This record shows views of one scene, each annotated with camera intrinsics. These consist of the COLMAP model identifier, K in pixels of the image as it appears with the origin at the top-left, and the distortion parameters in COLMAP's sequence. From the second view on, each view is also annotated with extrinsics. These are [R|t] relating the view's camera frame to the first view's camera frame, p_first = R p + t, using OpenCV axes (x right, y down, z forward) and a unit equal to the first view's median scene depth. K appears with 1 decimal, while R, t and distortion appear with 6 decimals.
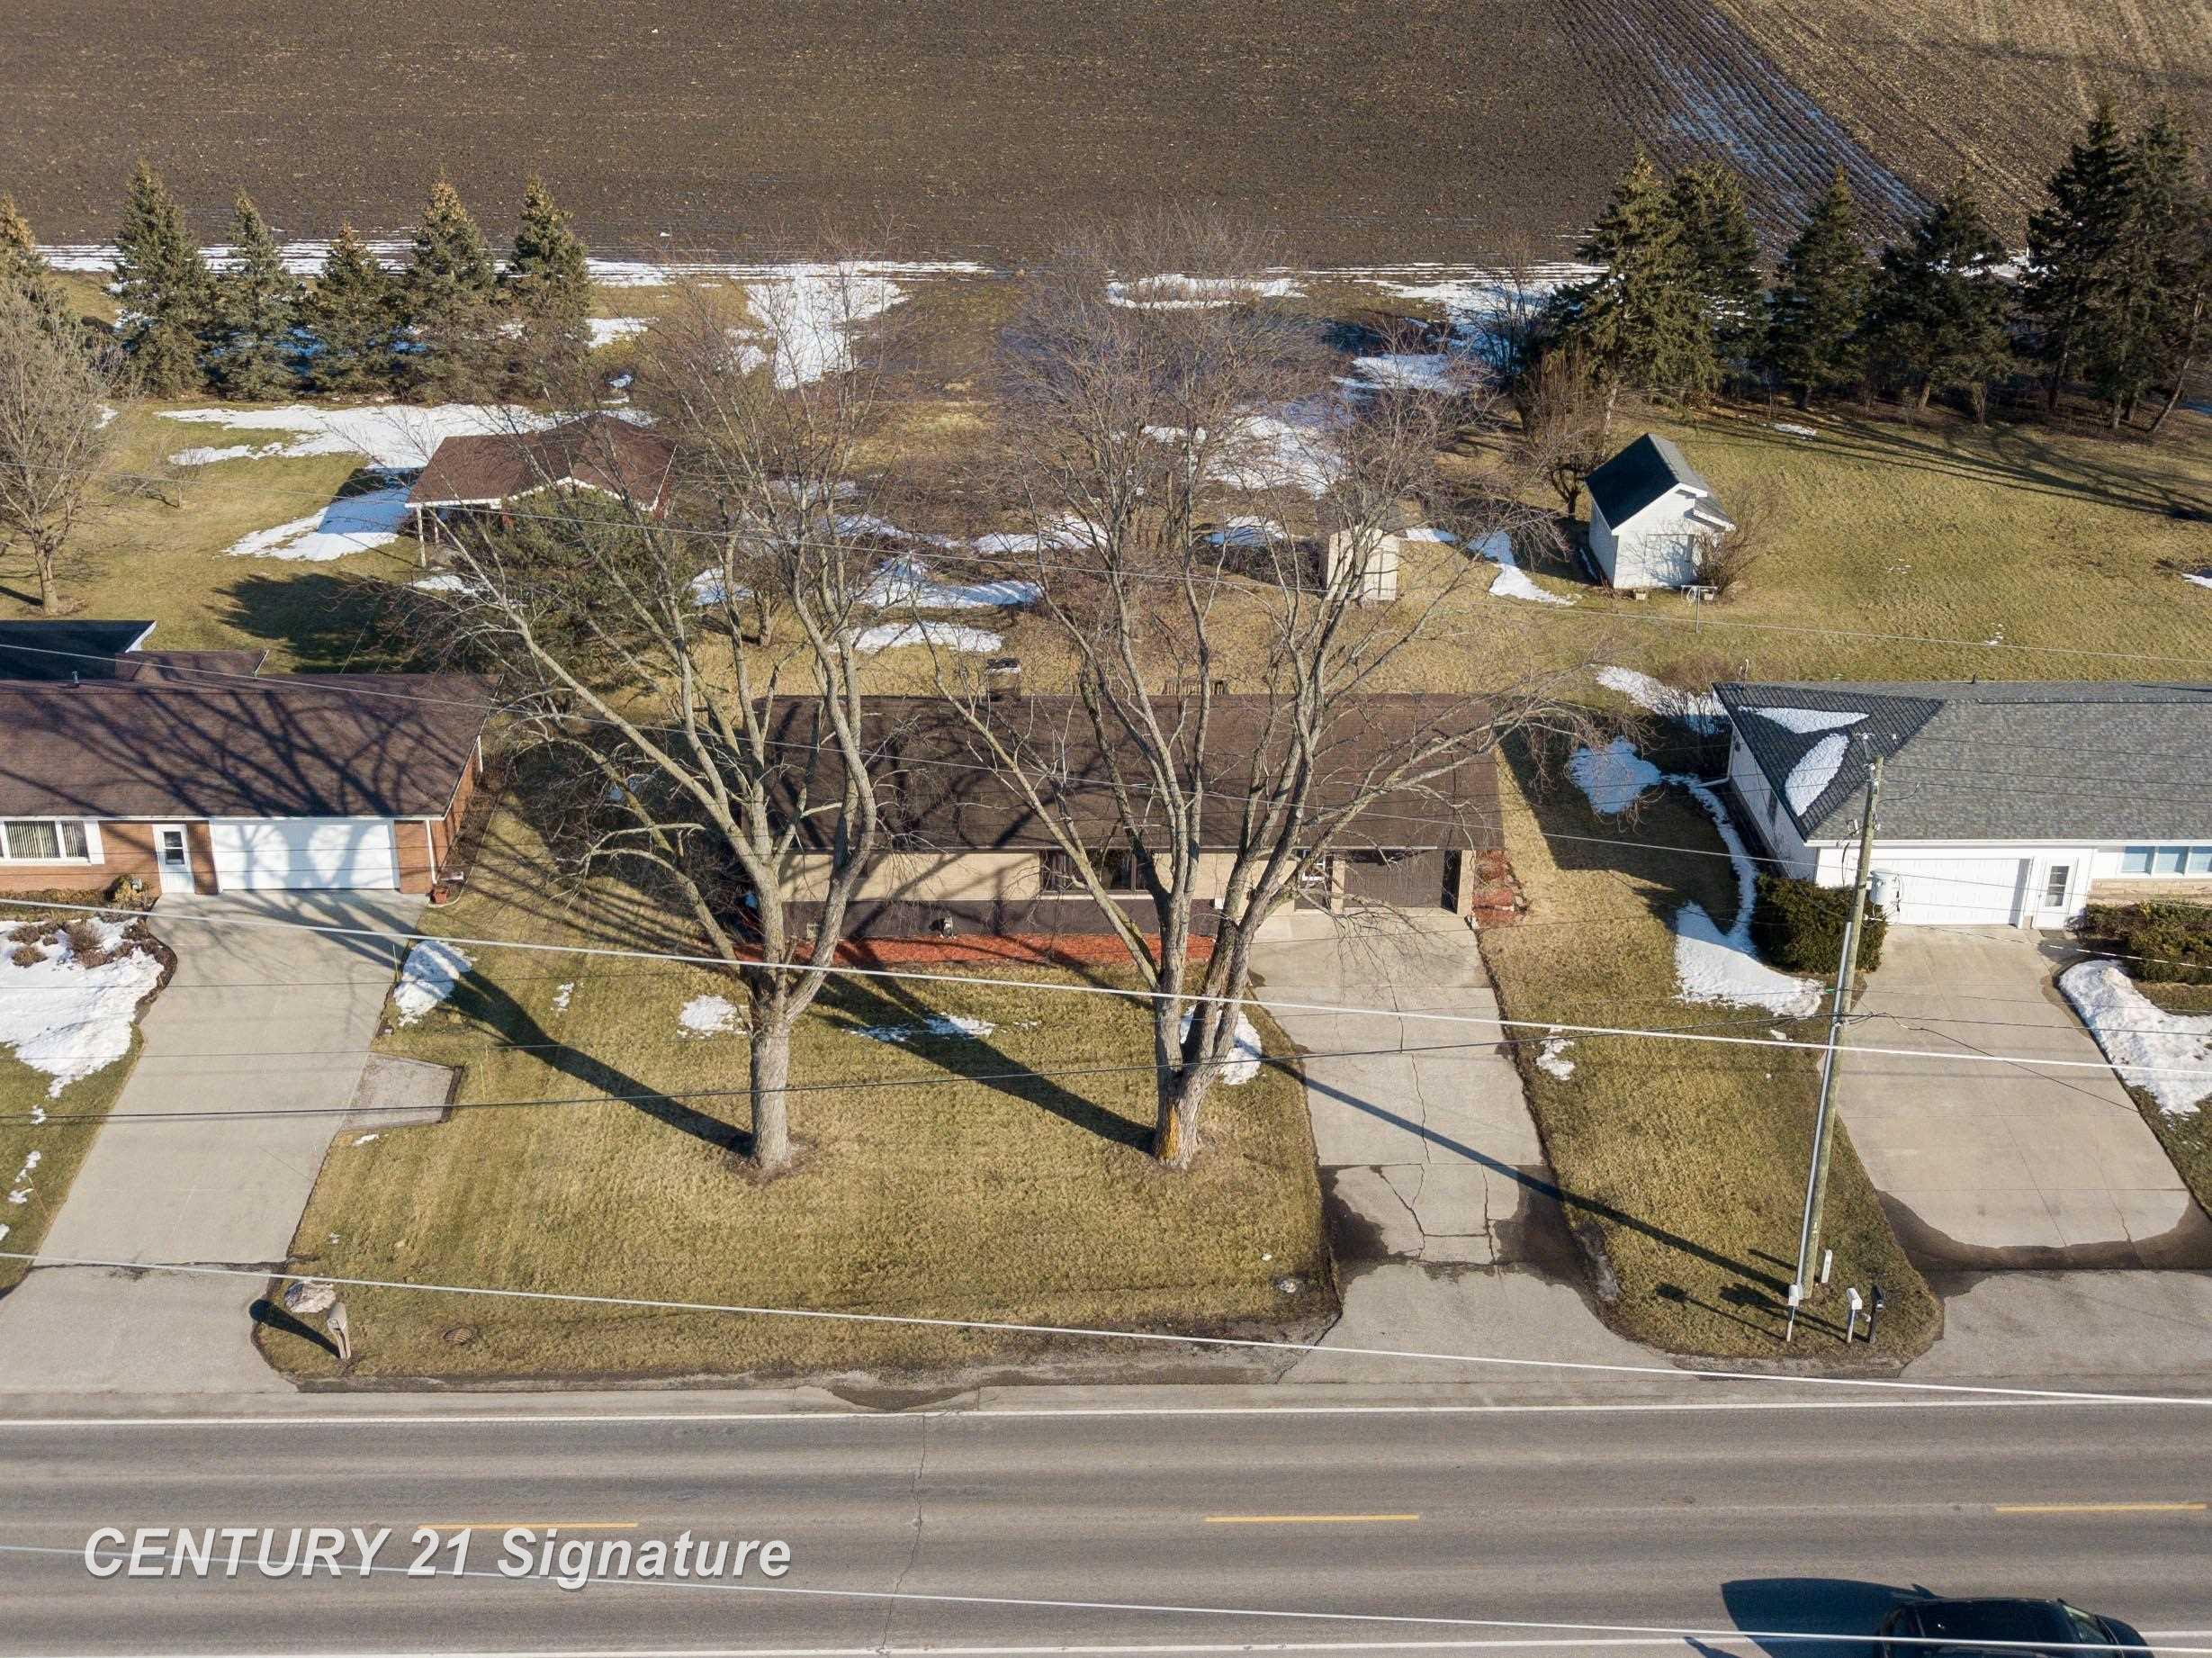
lens RADIAL K [[2752.1, 0, 1106.0], [0, 2752.1, 829.0], [0, 0, 1]] dist [0.001656, 0.005963]
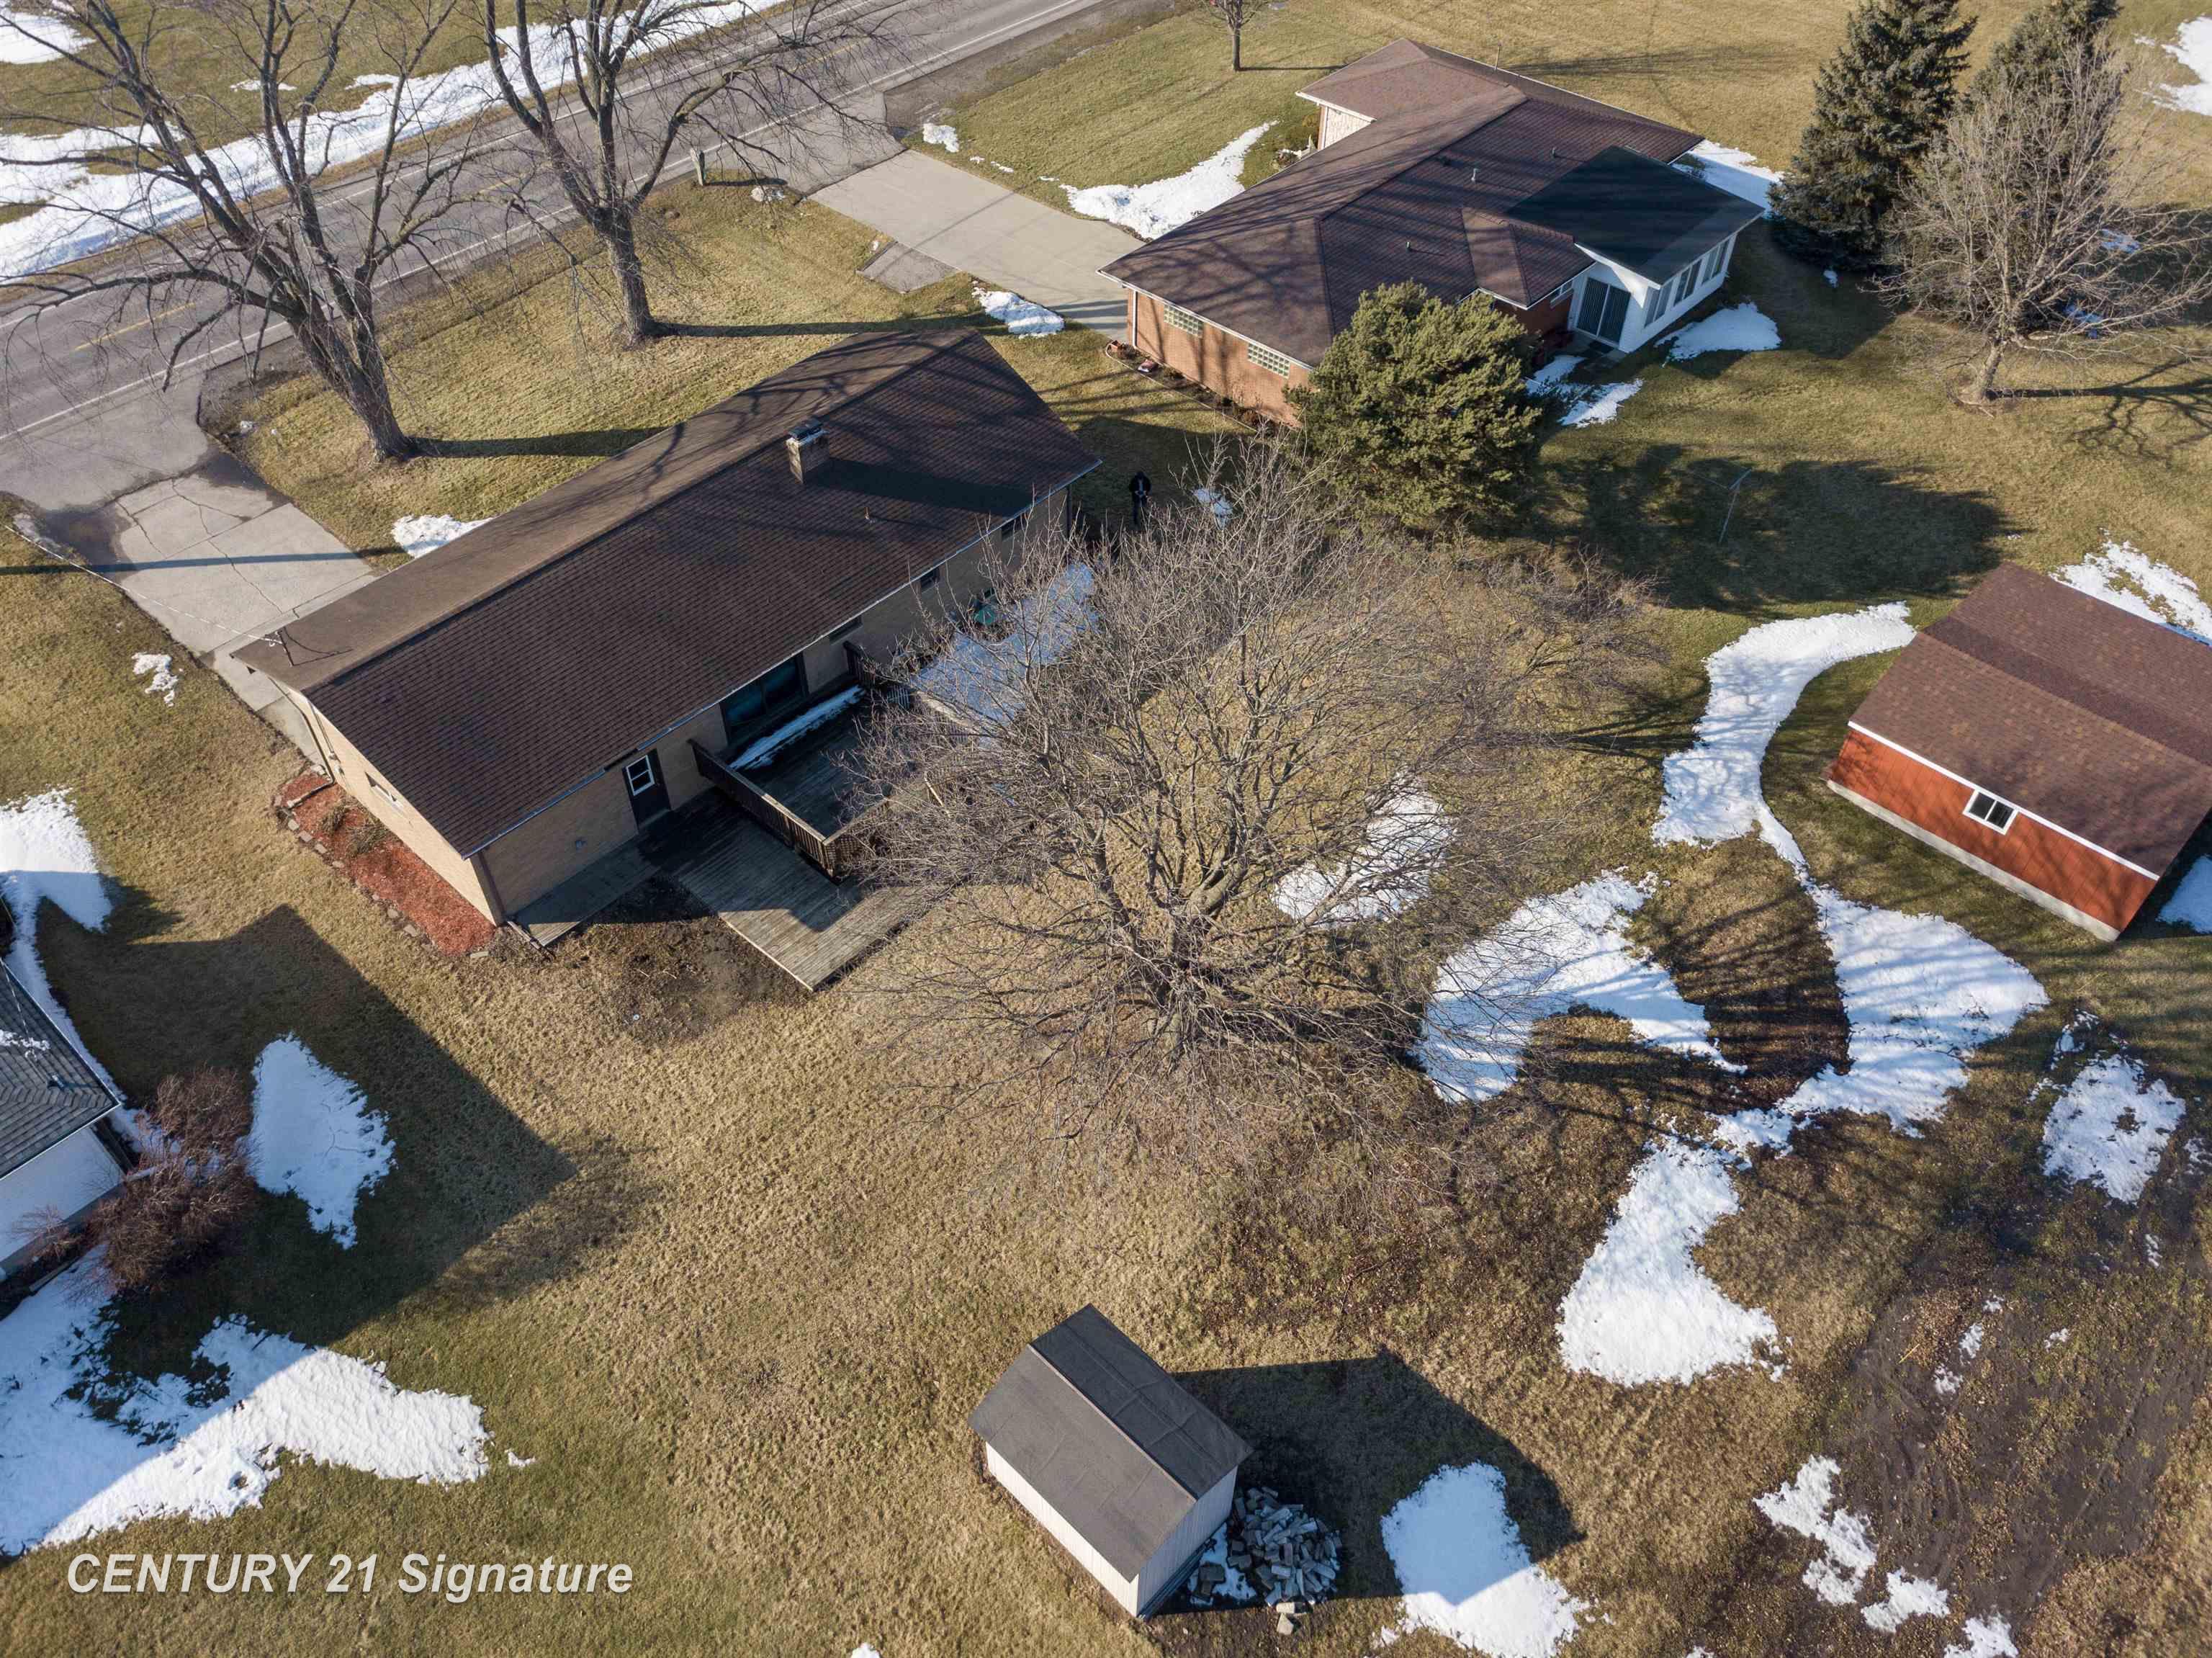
lens RADIAL K [[1708.6, 0, 1091.9], [0, 1708.6, 841.0], [0, 0, 1]] dist [-0.004168, -0.000948]
pose [[-0.706319, 0.505025, -0.496048, 0.250105], [-0.325217, 0.390911, 0.861059, -0.540005], [0.628767, 0.769505, -0.111865, 1.260658]]
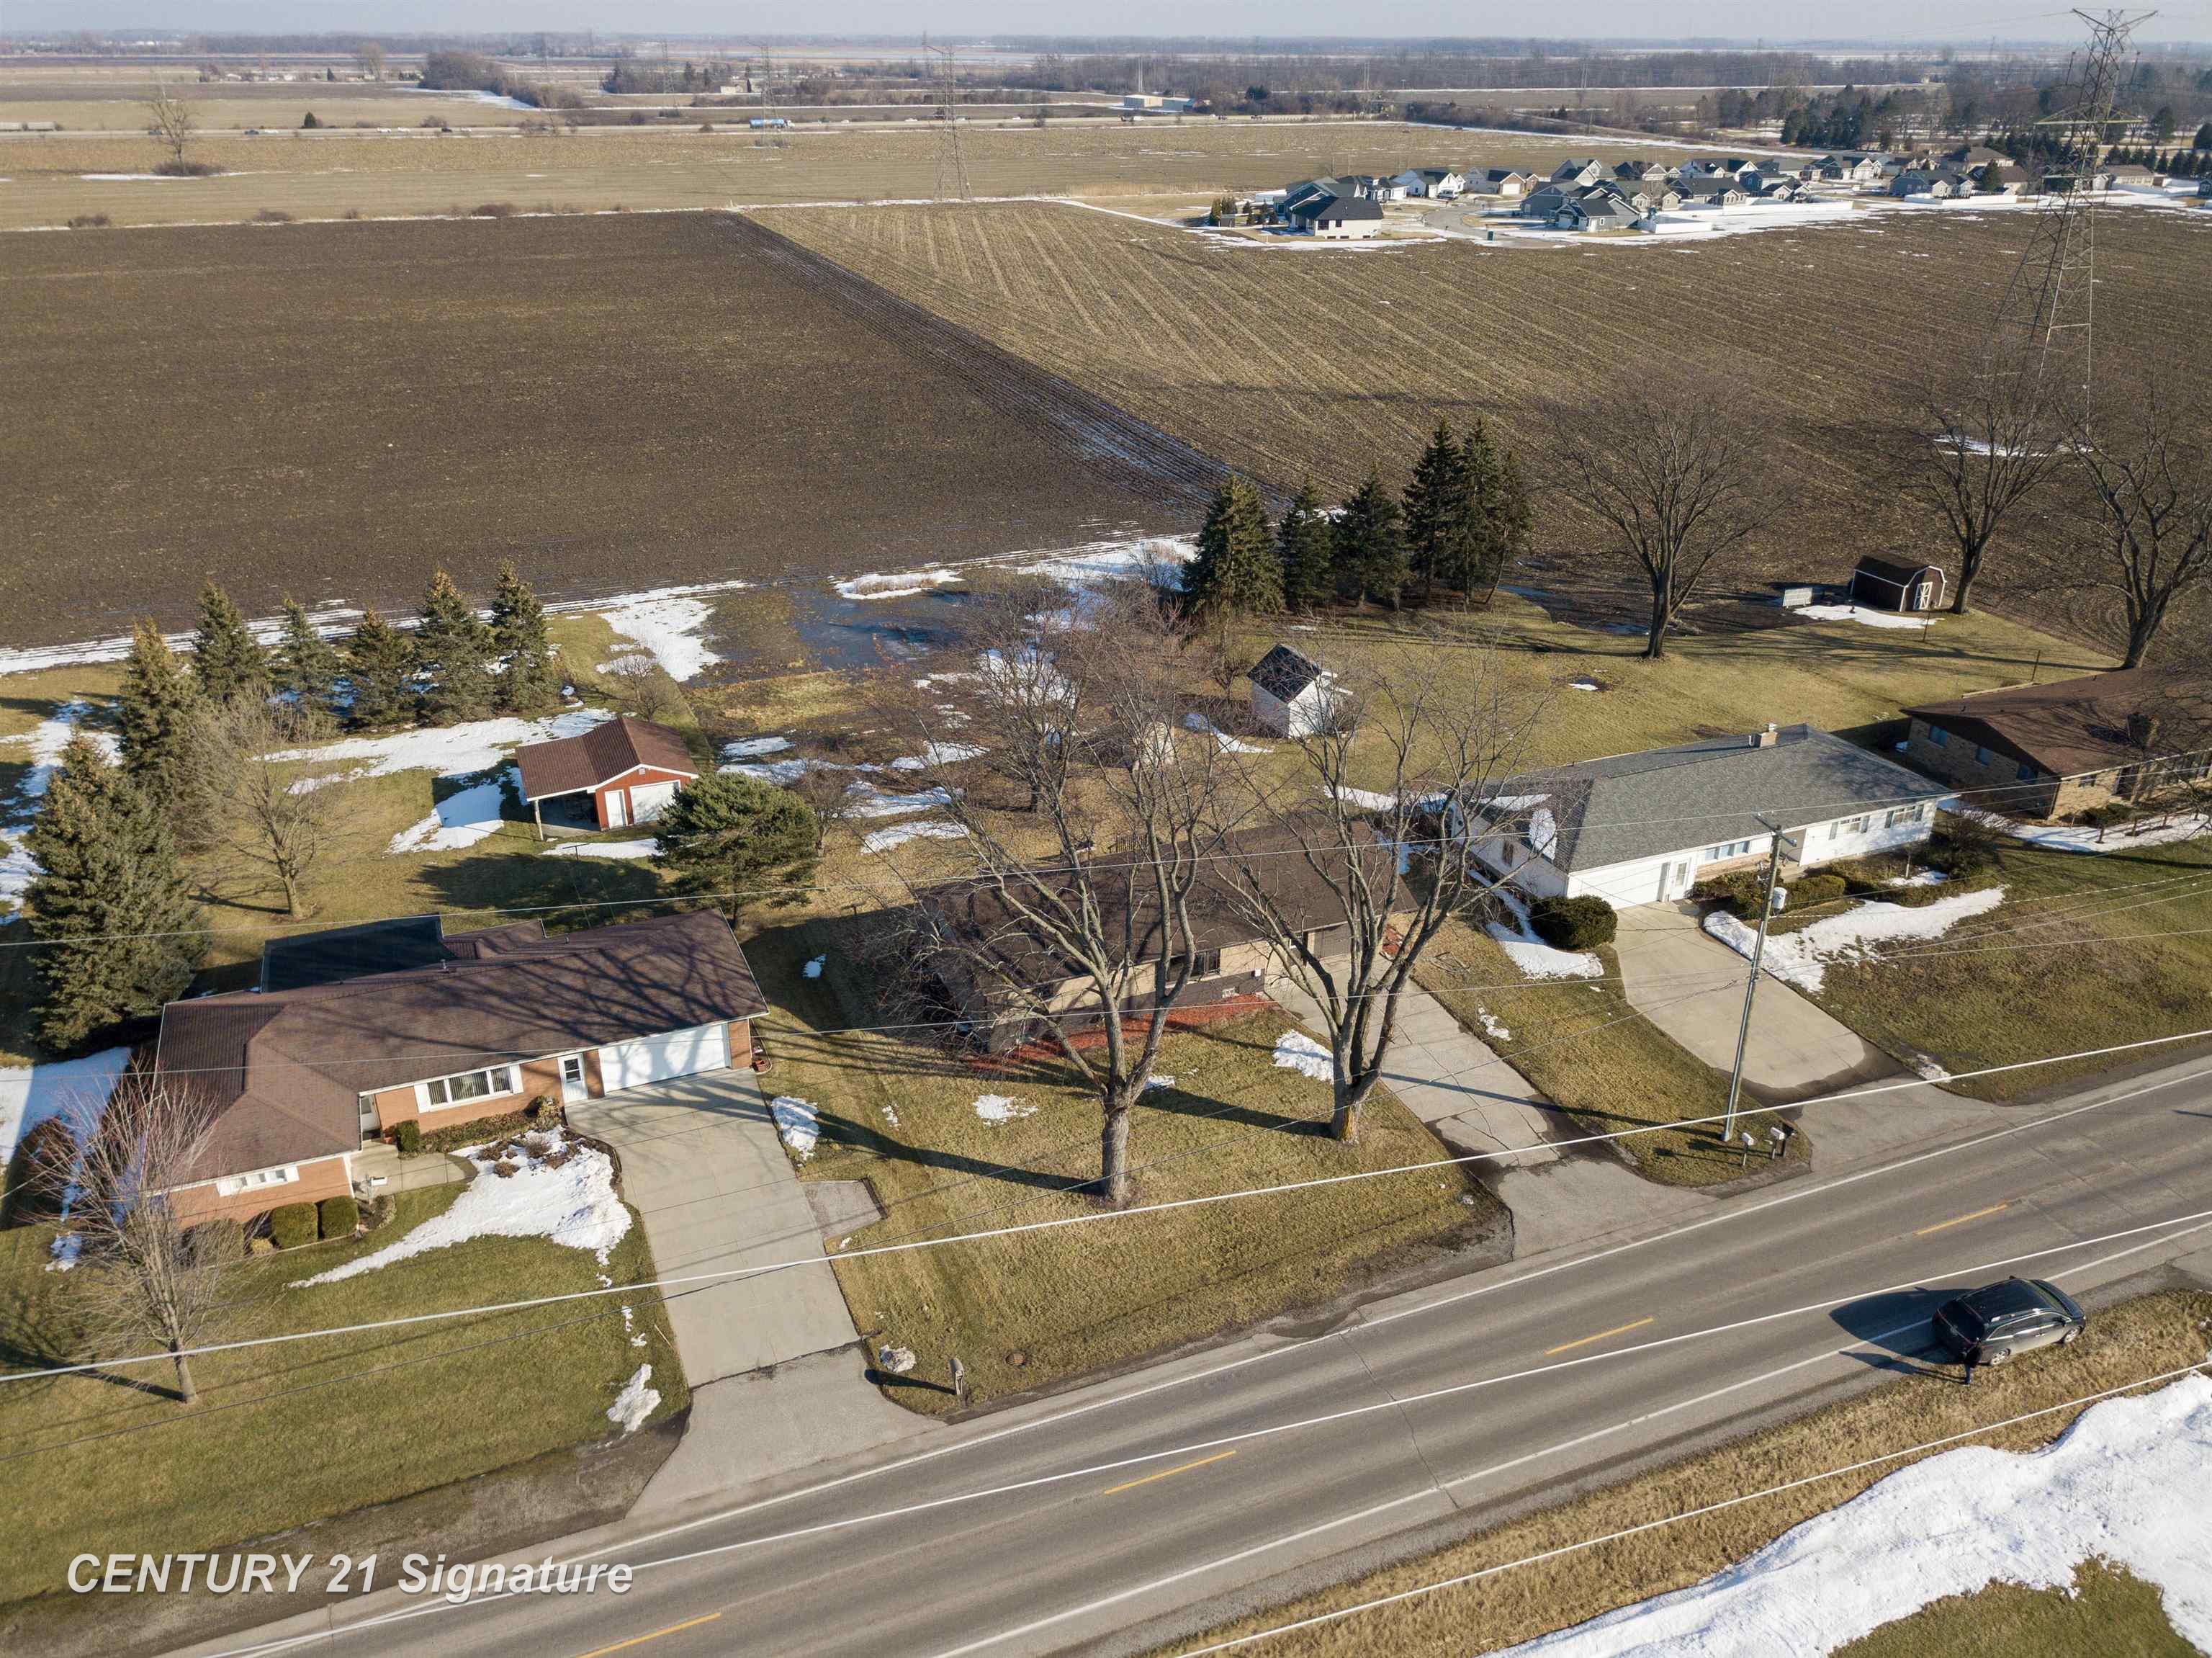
lens RADIAL K [[1708.6, 0, 1091.9], [0, 1708.6, 841.0], [0, 0, 1]] dist [-0.004168, -0.000948]
pose [[0.935986, -0.160620, 0.313261, -0.347199], [0.166370, 0.986027, 0.008476, -0.072947], [-0.310245, 0.044184, 0.949629, 0.079218]]
